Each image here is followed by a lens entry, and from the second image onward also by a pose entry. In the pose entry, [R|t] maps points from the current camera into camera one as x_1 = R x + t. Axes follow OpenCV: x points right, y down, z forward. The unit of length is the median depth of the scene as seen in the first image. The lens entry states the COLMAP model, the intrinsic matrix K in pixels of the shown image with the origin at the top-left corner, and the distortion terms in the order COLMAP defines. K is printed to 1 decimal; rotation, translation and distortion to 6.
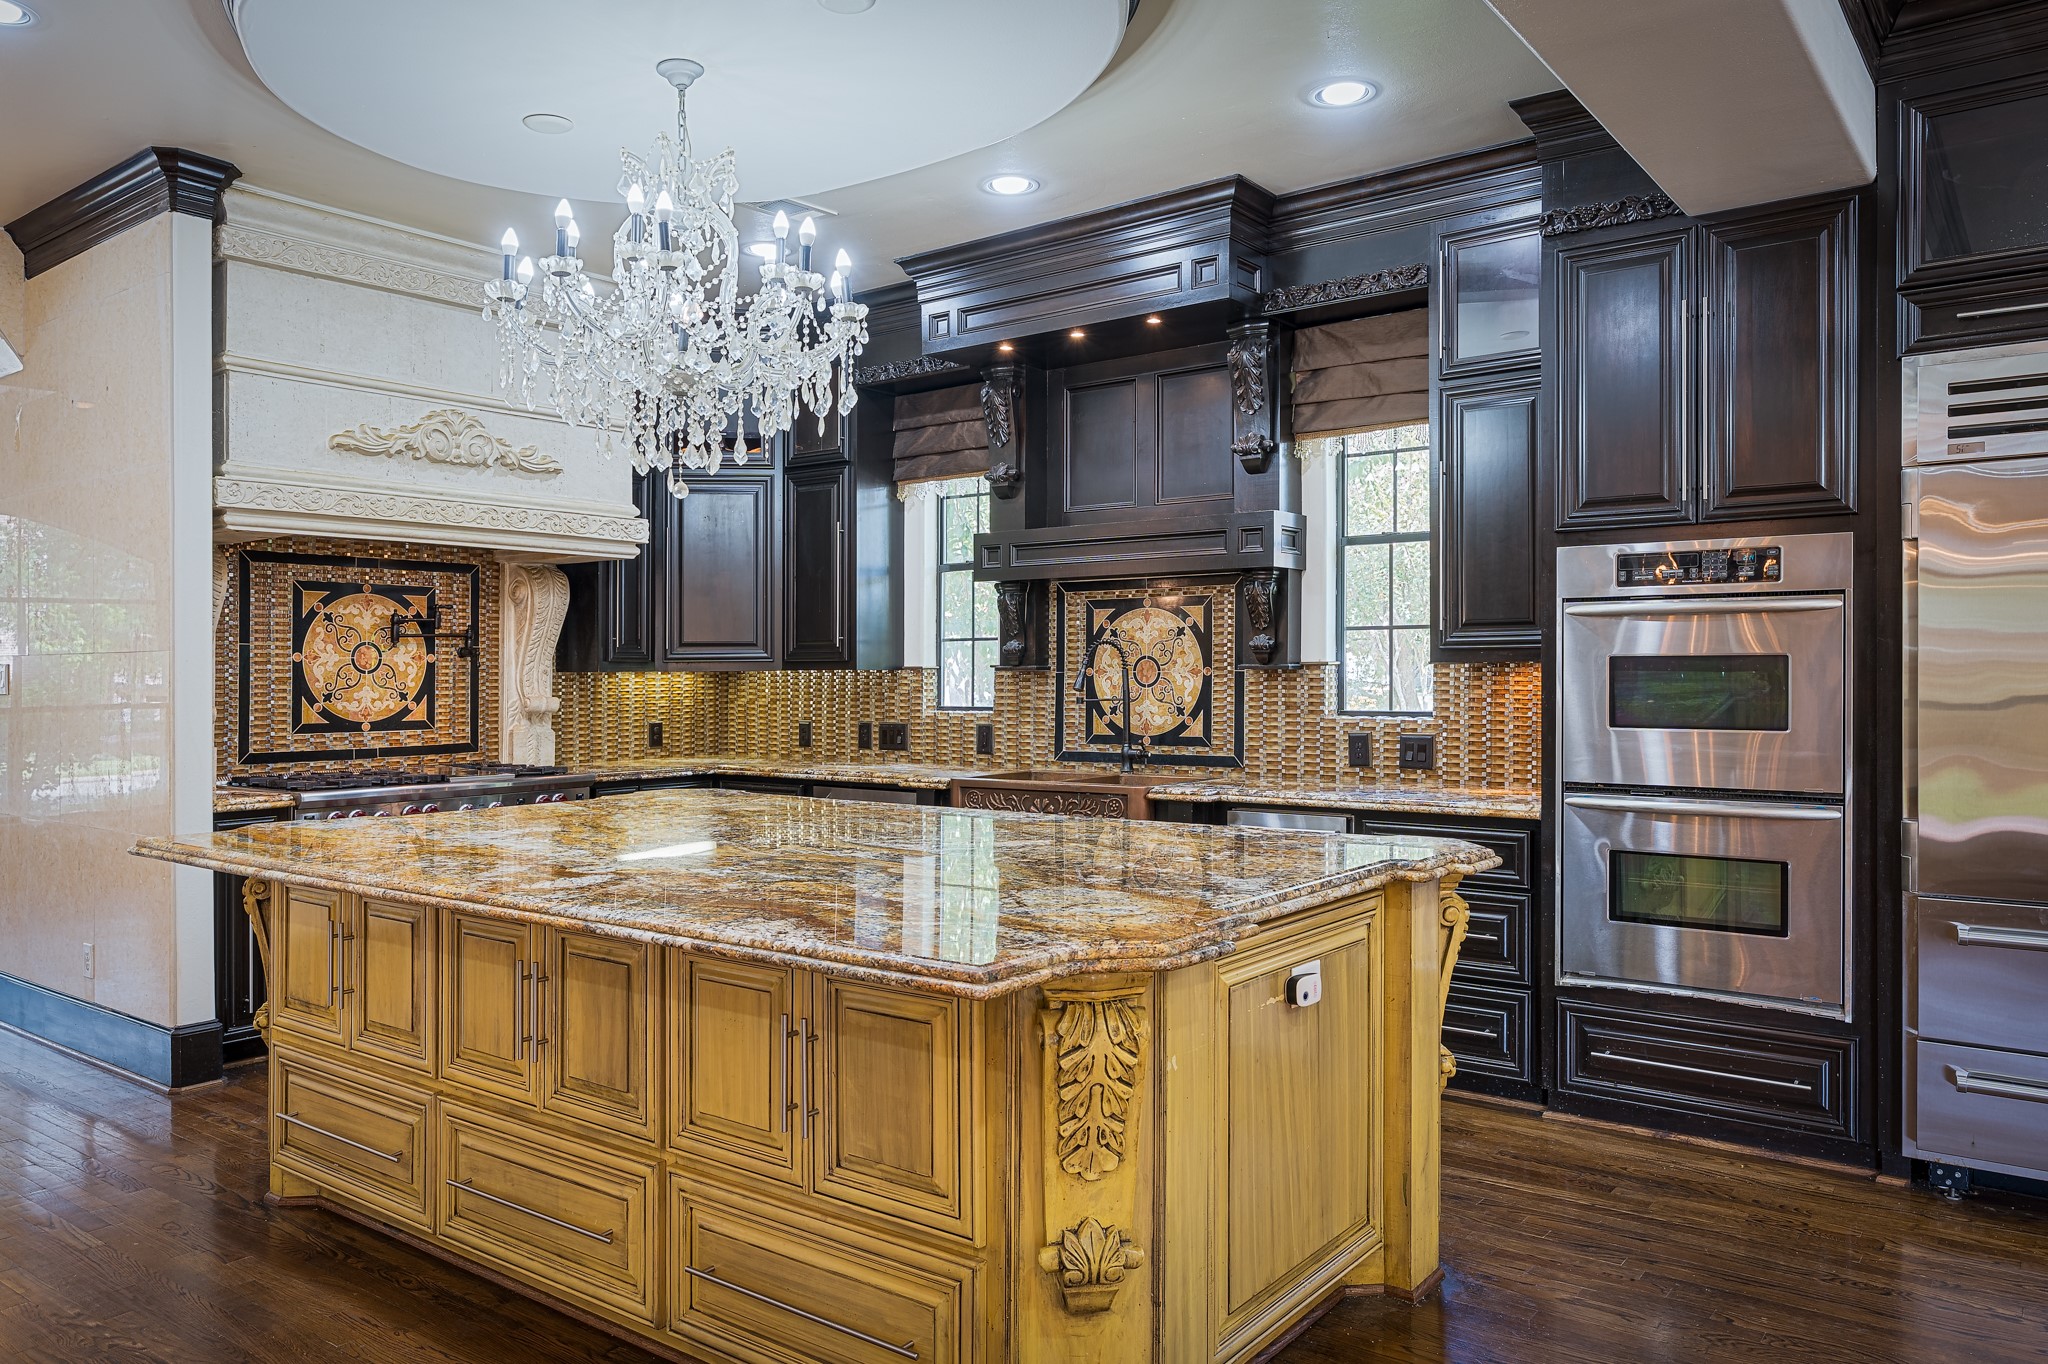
lens RADIAL K [[1443.5, 0, 1024.0], [0, 1443.5, 682.0], [0, 0, 1]] dist [0.001317, 0.003297]
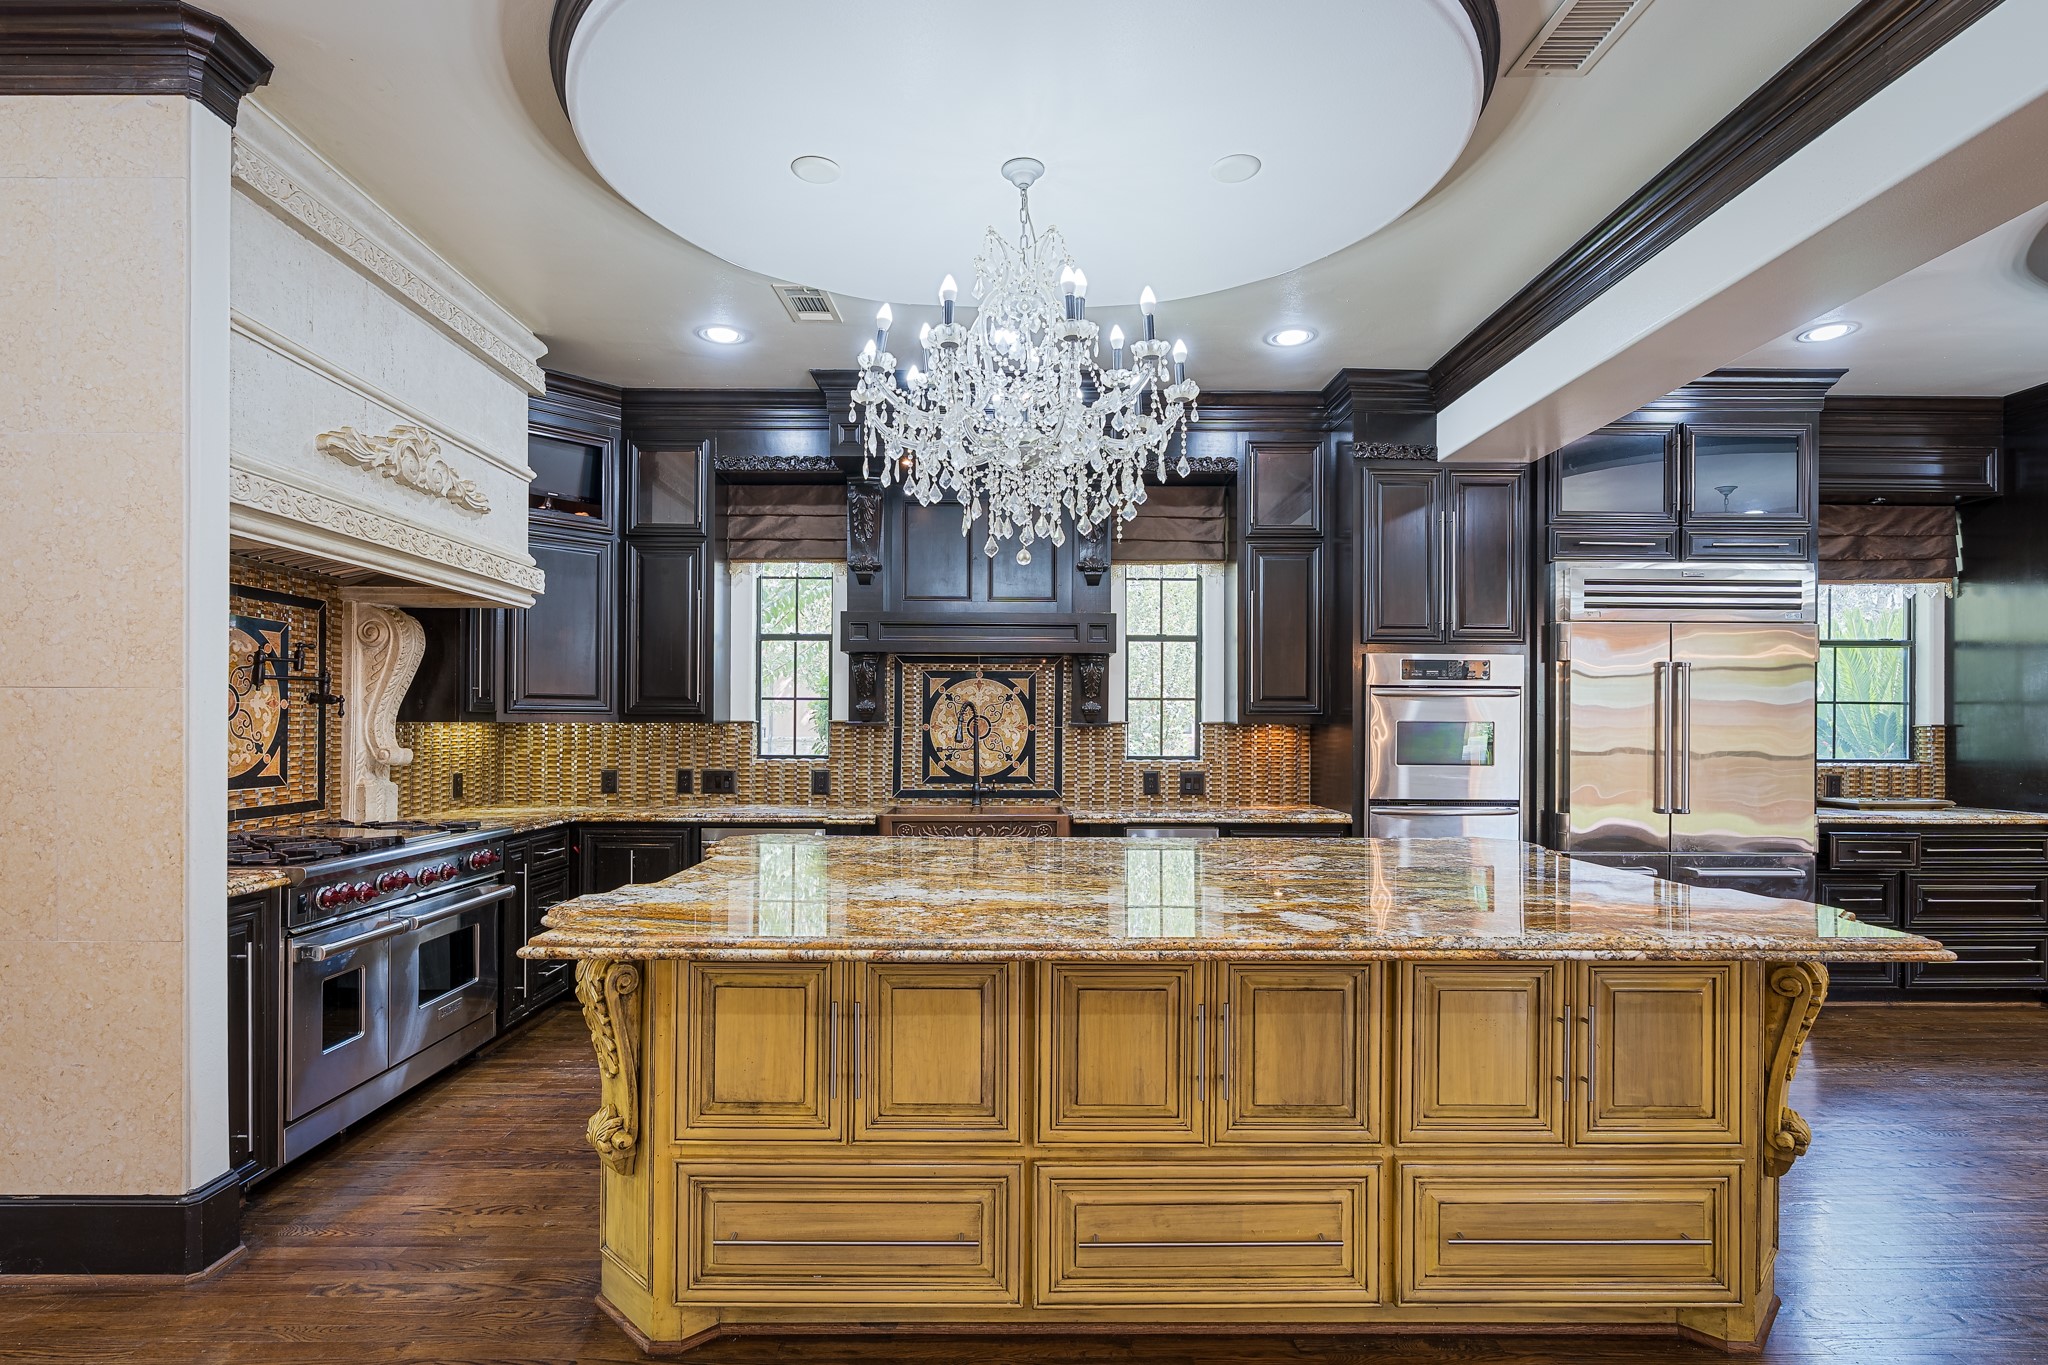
lens RADIAL K [[1006.4, 0, 1014.8], [0, 1006.4, 734.0], [0, 0, 1]] dist [-0.001847, 0.000123]
pose [[0.786959, 0.005471, 0.616980, -0.473997], [-0.004907, 0.999985, -0.002608, 0.001080], [-0.616985, -0.000976, 0.786974, 0.272416]]
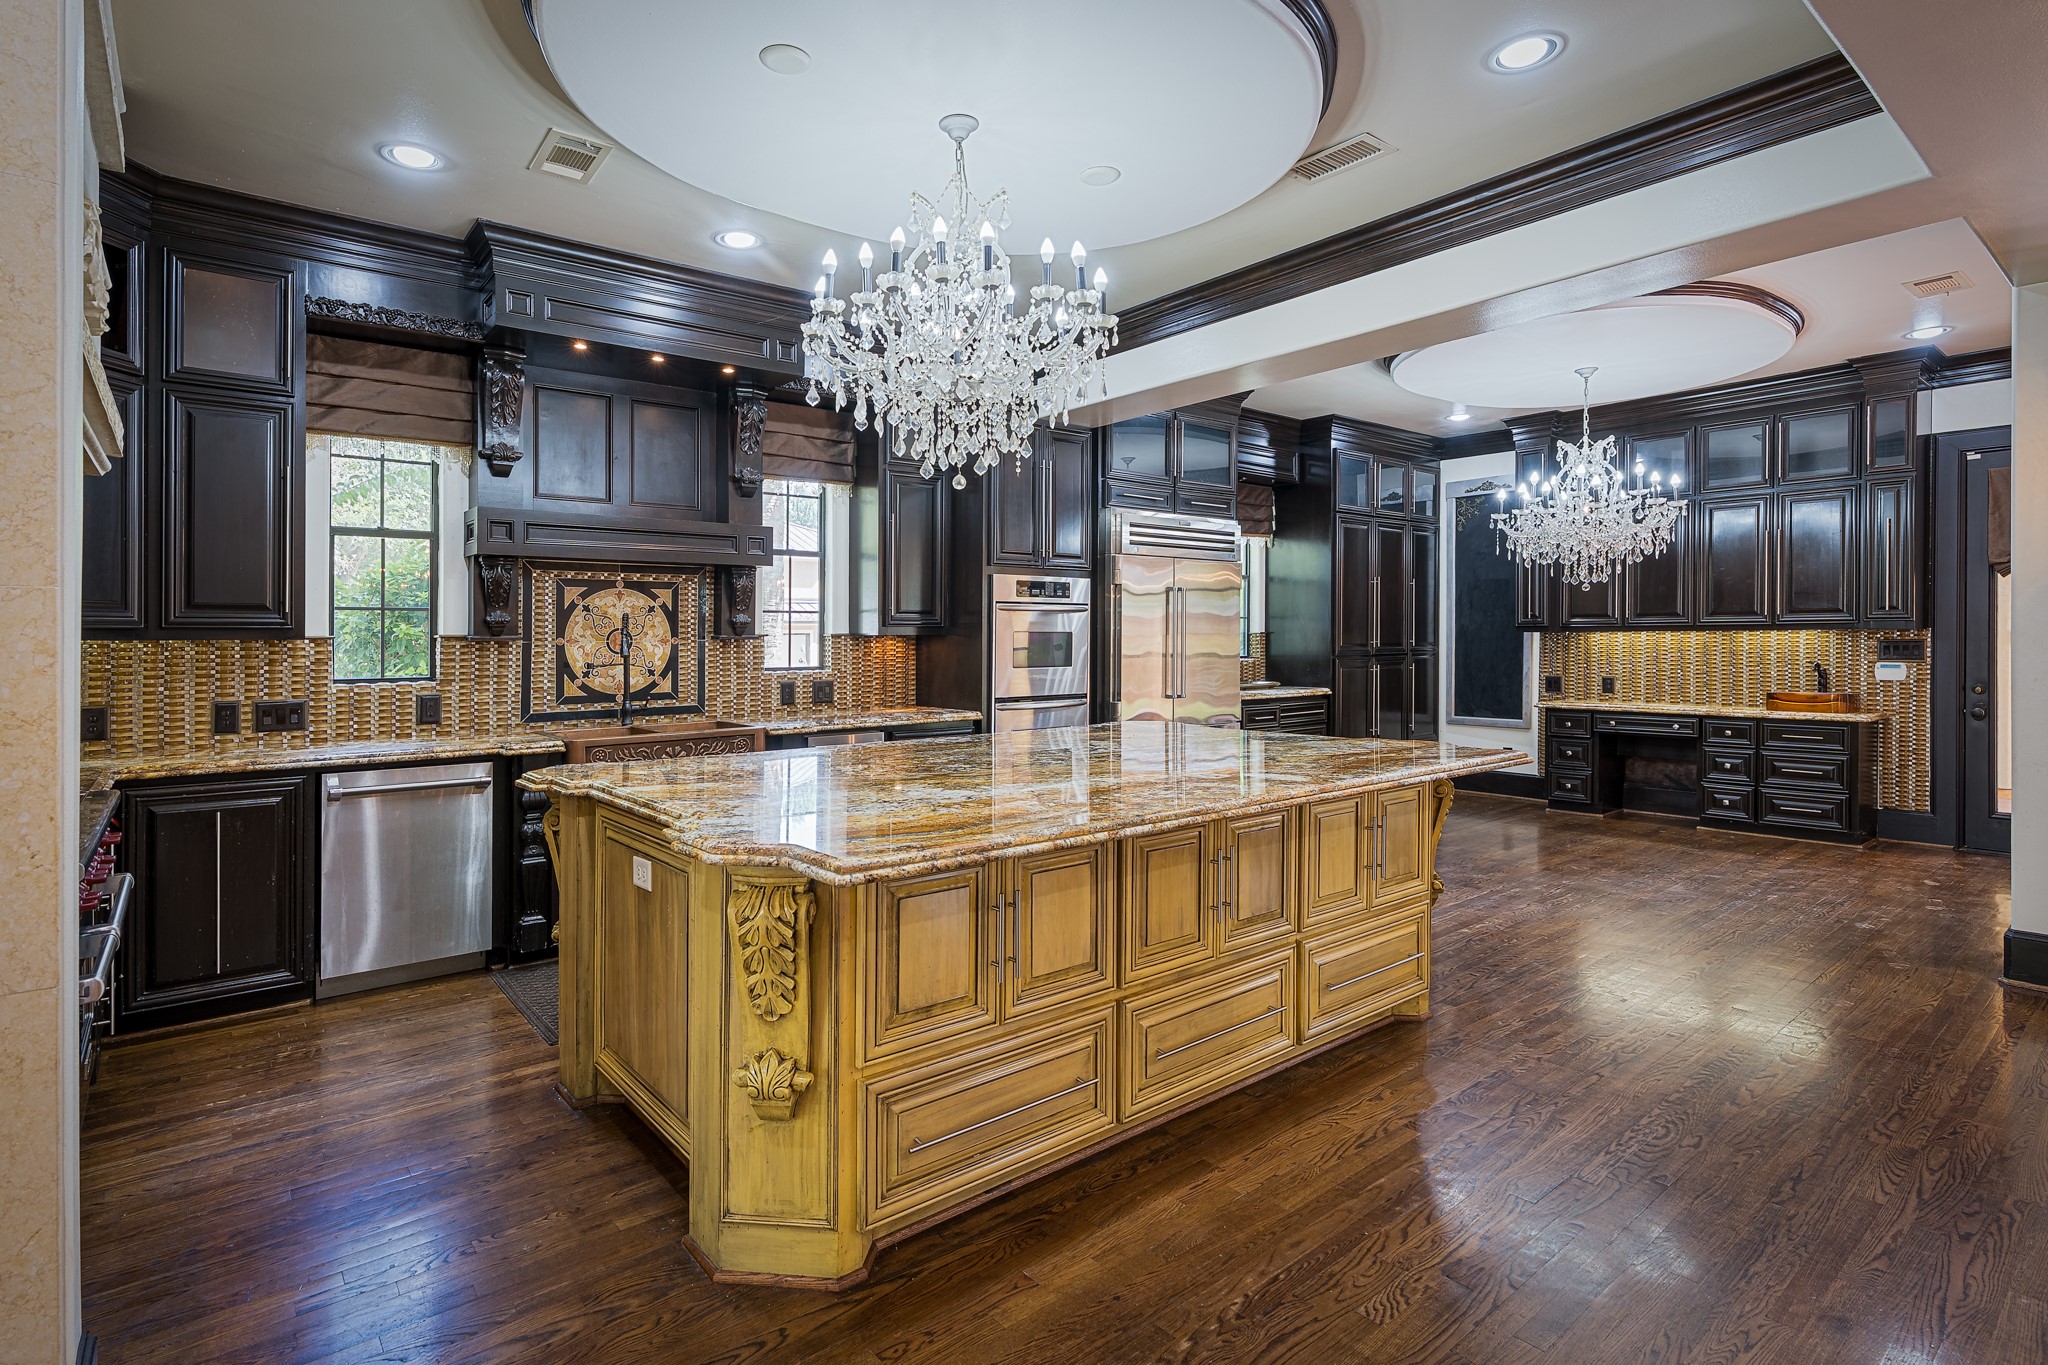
lens RADIAL K [[1006.8, 0, 986.4], [0, 1006.8, 663.5], [0, 0, 1]] dist [-0.006079, 0.000717]
pose [[0.246314, -0.019165, 0.969001, -0.686595], [0.012623, 0.999783, 0.016565, 0.001376], [-0.969108, 0.008152, 0.246503, 0.515967]]
